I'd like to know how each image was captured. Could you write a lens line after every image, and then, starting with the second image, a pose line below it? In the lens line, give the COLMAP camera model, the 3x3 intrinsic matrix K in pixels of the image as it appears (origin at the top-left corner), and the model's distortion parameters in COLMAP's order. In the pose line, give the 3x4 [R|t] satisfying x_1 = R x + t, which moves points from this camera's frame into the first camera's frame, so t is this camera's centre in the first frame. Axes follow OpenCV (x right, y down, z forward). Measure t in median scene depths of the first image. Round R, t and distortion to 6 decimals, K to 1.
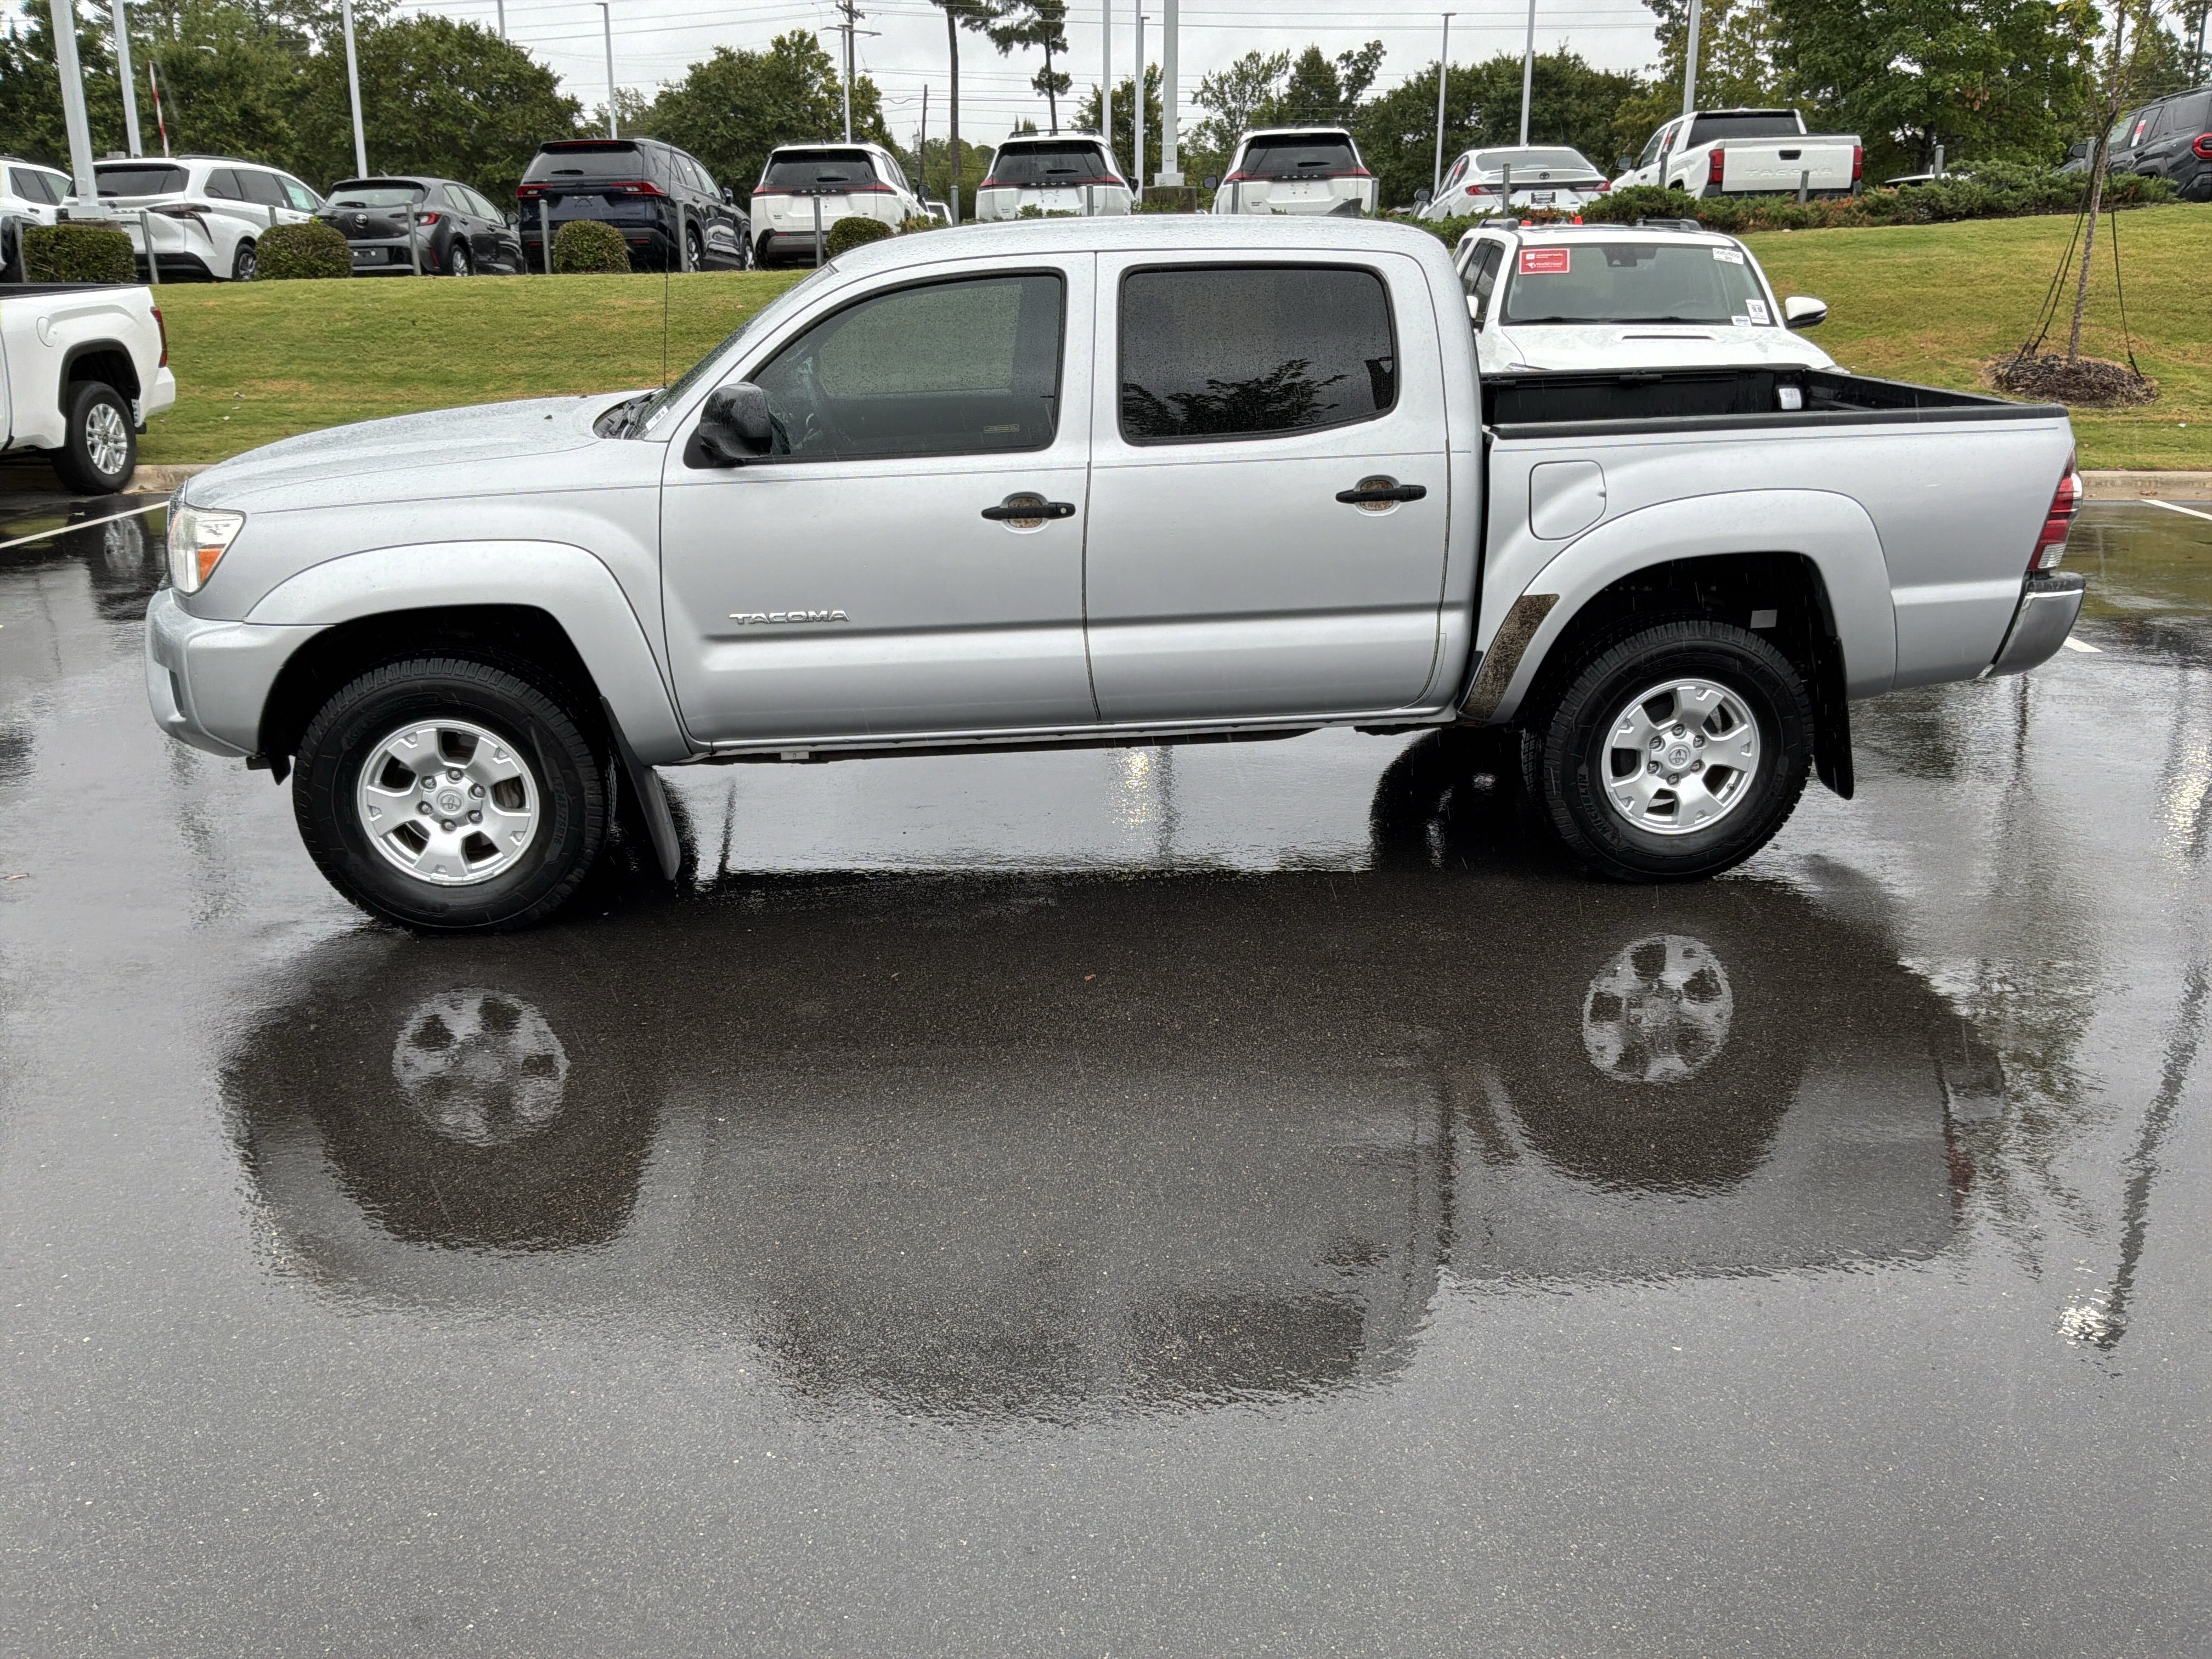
lens RADIAL K [[1783.6, 0, 1106.0], [0, 1783.6, 829.5], [0, 0, 1]] dist [0.107034, -0.224261]
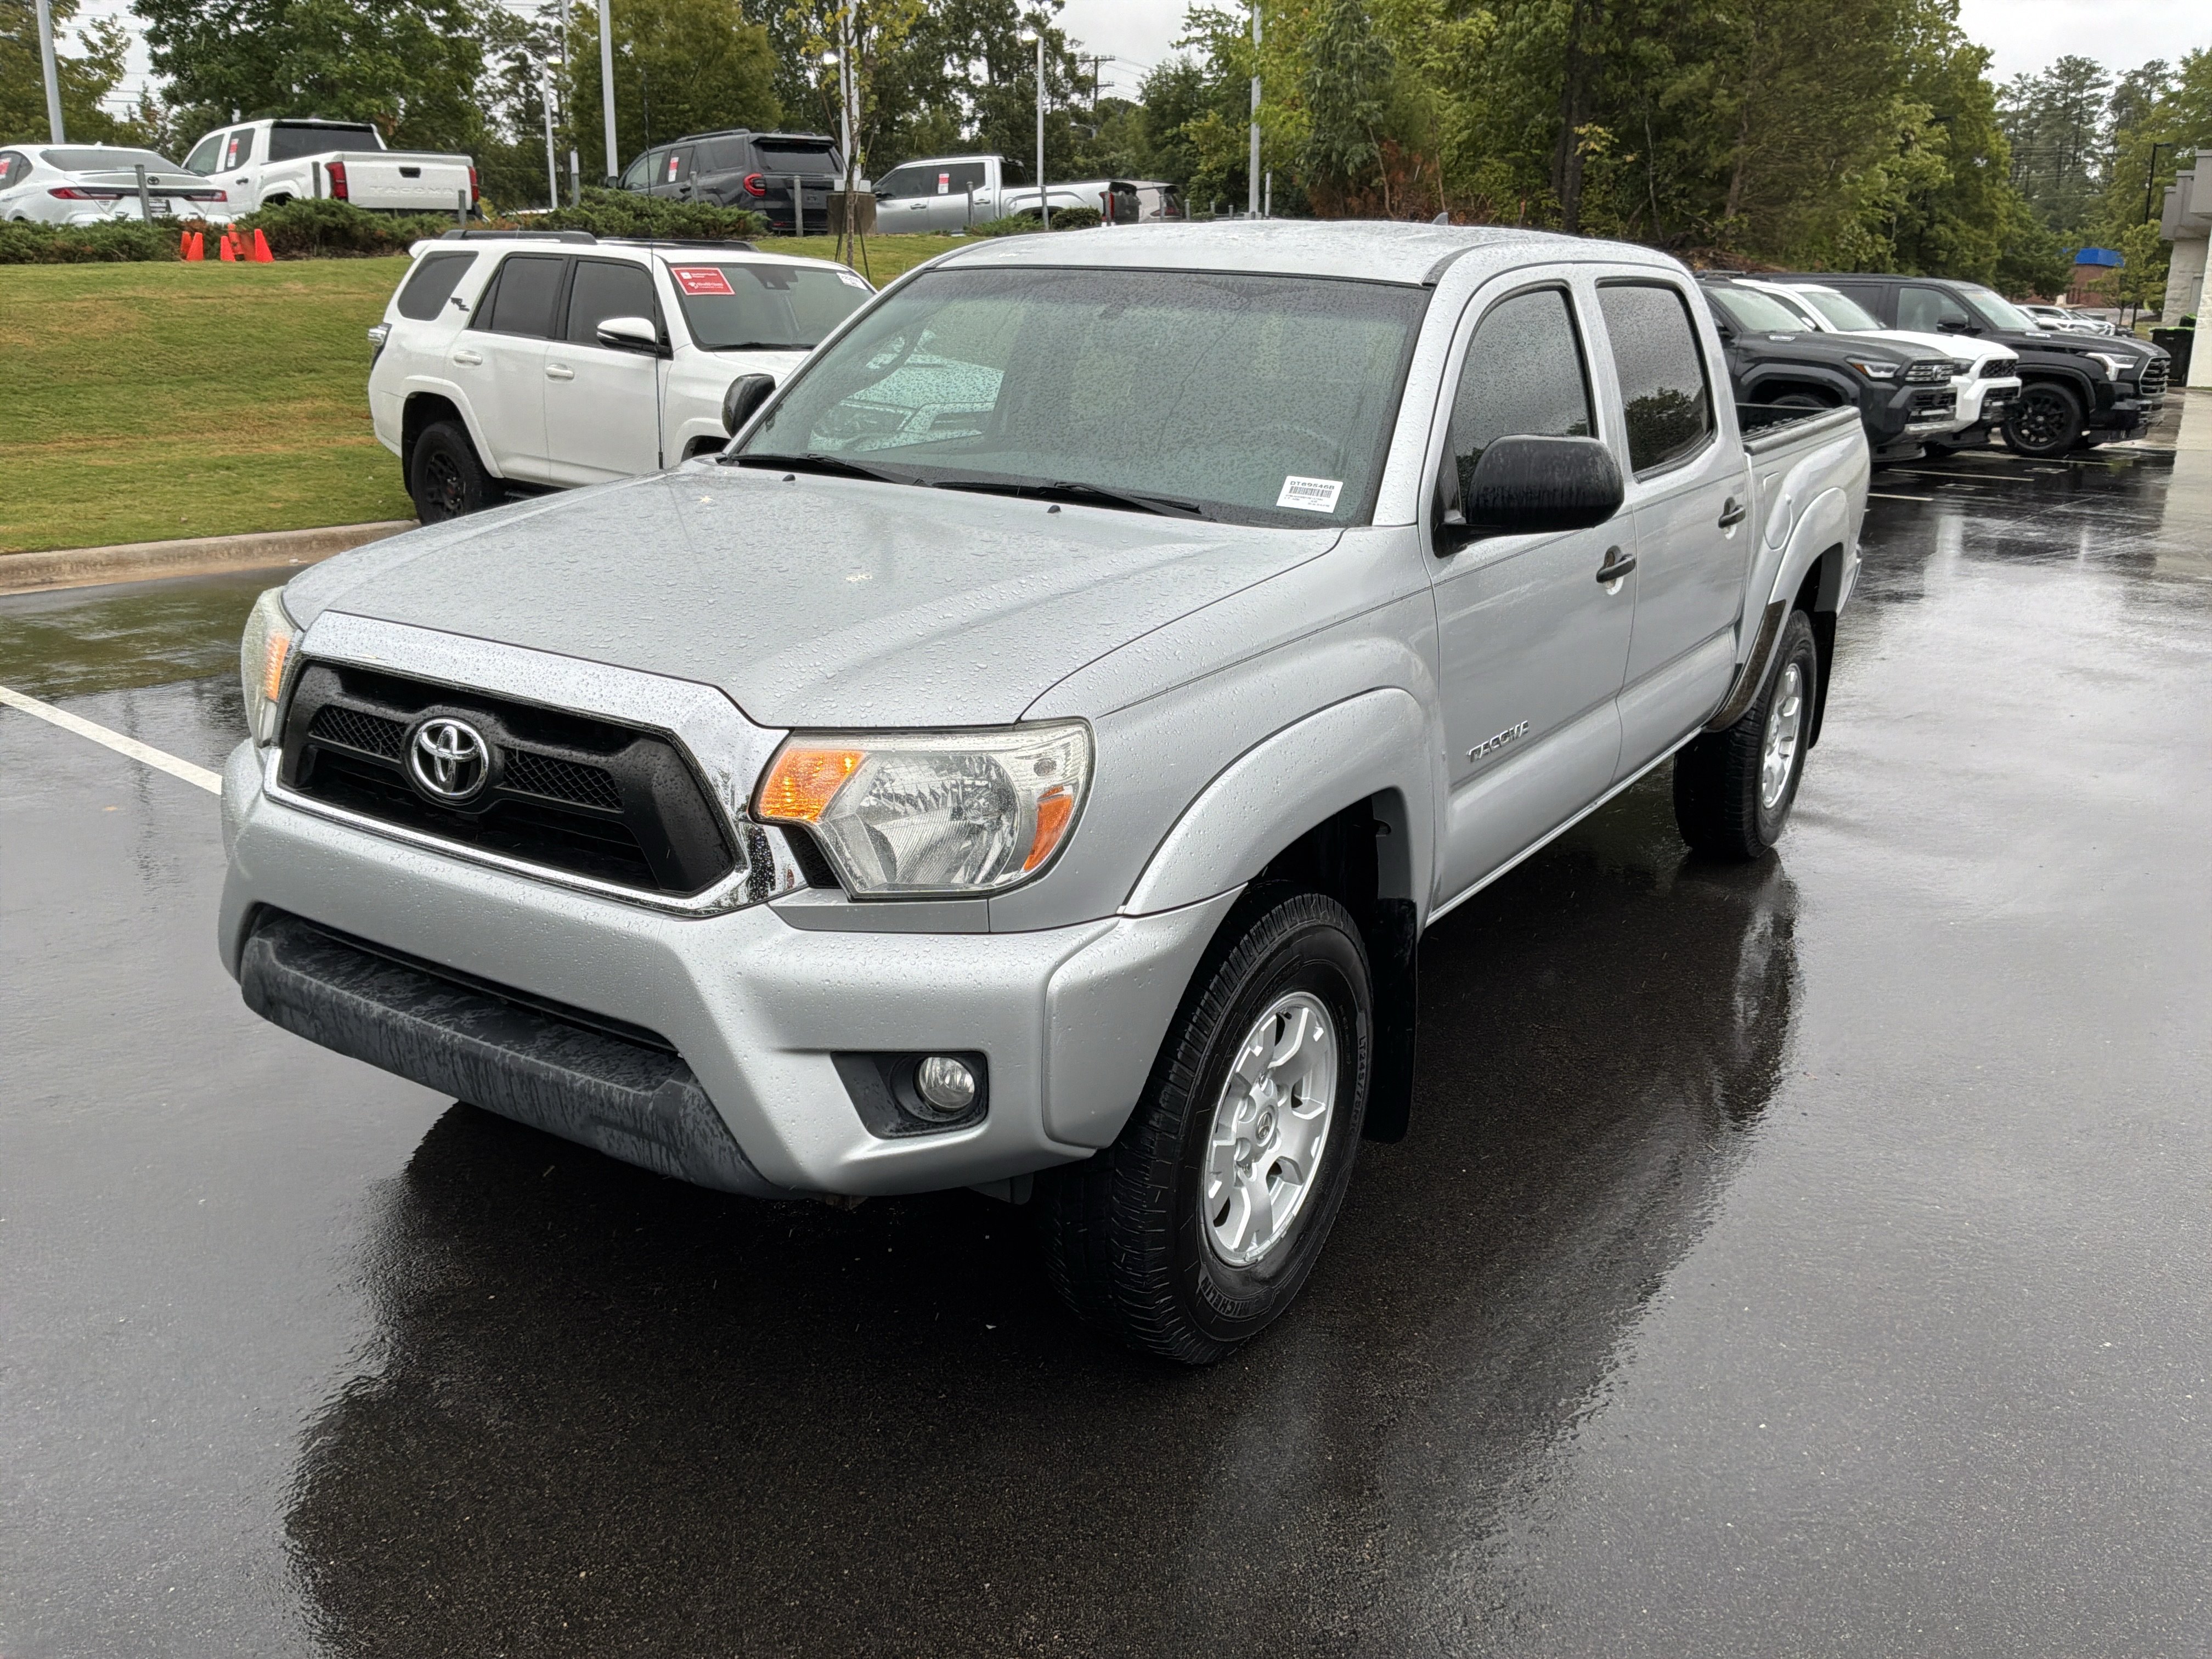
lens RADIAL K [[1783.6, 0, 1106.0], [0, 1783.6, 829.5], [0, 0, 1]] dist [0.107034, -0.224261]
pose [[0.716167, -0.179331, 0.674497, -0.084174], [0.185131, 0.980618, 0.064153, -0.015464], [-0.672928, 0.078926, 0.735485, 0.052474]]
